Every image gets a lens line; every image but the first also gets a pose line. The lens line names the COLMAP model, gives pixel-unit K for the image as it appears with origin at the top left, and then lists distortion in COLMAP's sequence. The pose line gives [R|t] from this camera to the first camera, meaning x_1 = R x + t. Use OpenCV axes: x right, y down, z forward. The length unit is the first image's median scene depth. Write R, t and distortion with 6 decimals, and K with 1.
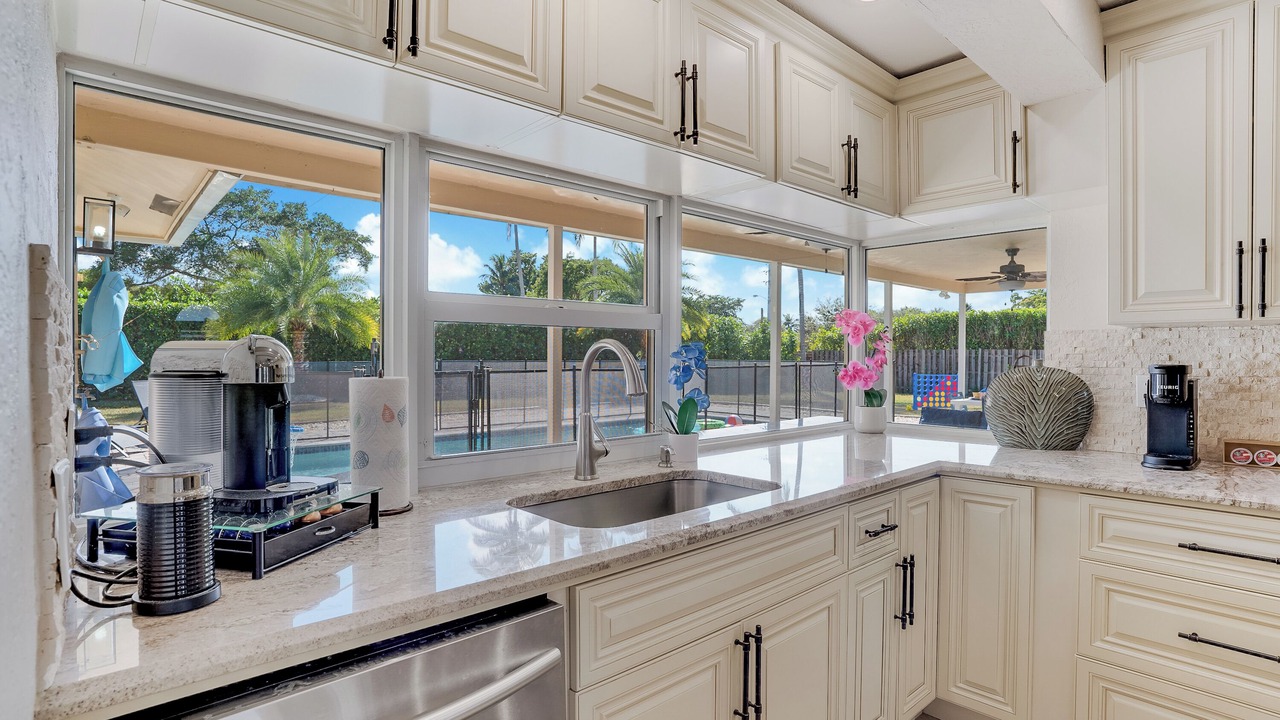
lens RADIAL K [[619.0, 0, 641.3], [0, 619.0, 356.2], [0, 0, 1]] dist [-0.018197, 0.000421]
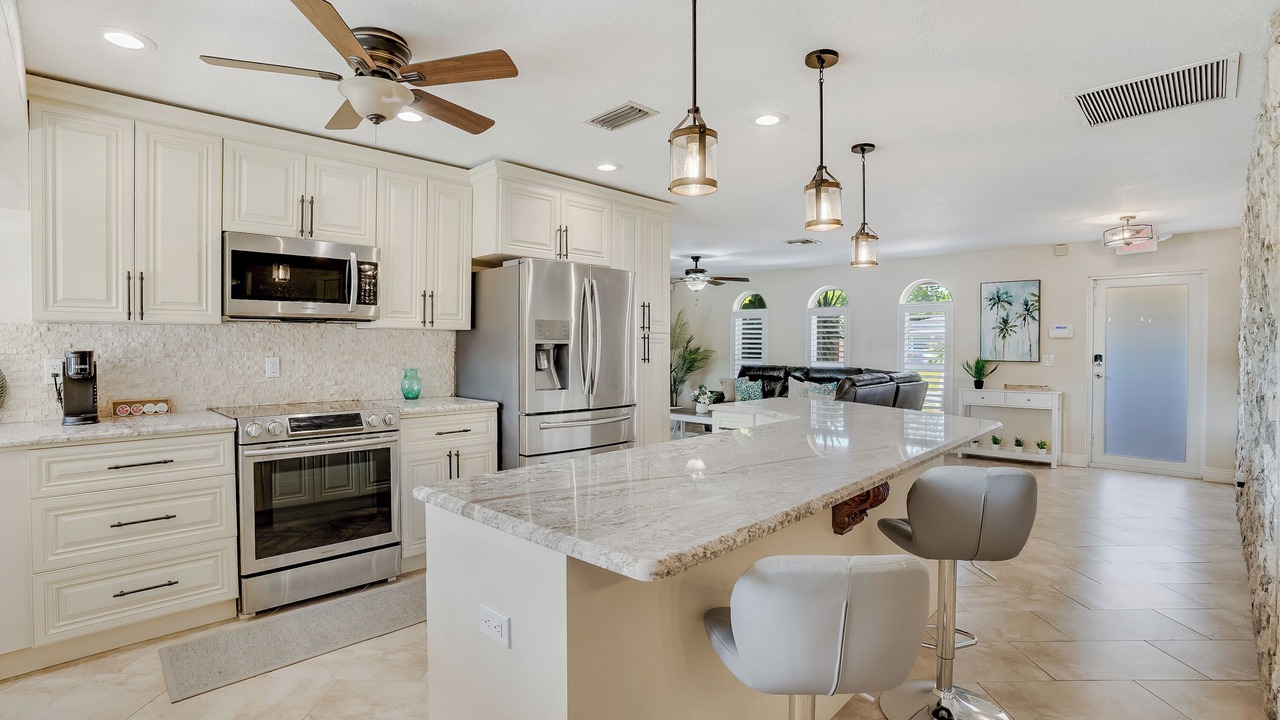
lens RADIAL K [[619.0, 0, 641.3], [0, 619.0, 356.2], [0, 0, 1]] dist [-0.018197, 0.000421]
pose [[-0.034032, -0.020584, 0.999209, -0.580030], [0.002960, 0.999781, 0.020697, 0.001253], [-0.999416, 0.003662, -0.033963, -0.242509]]
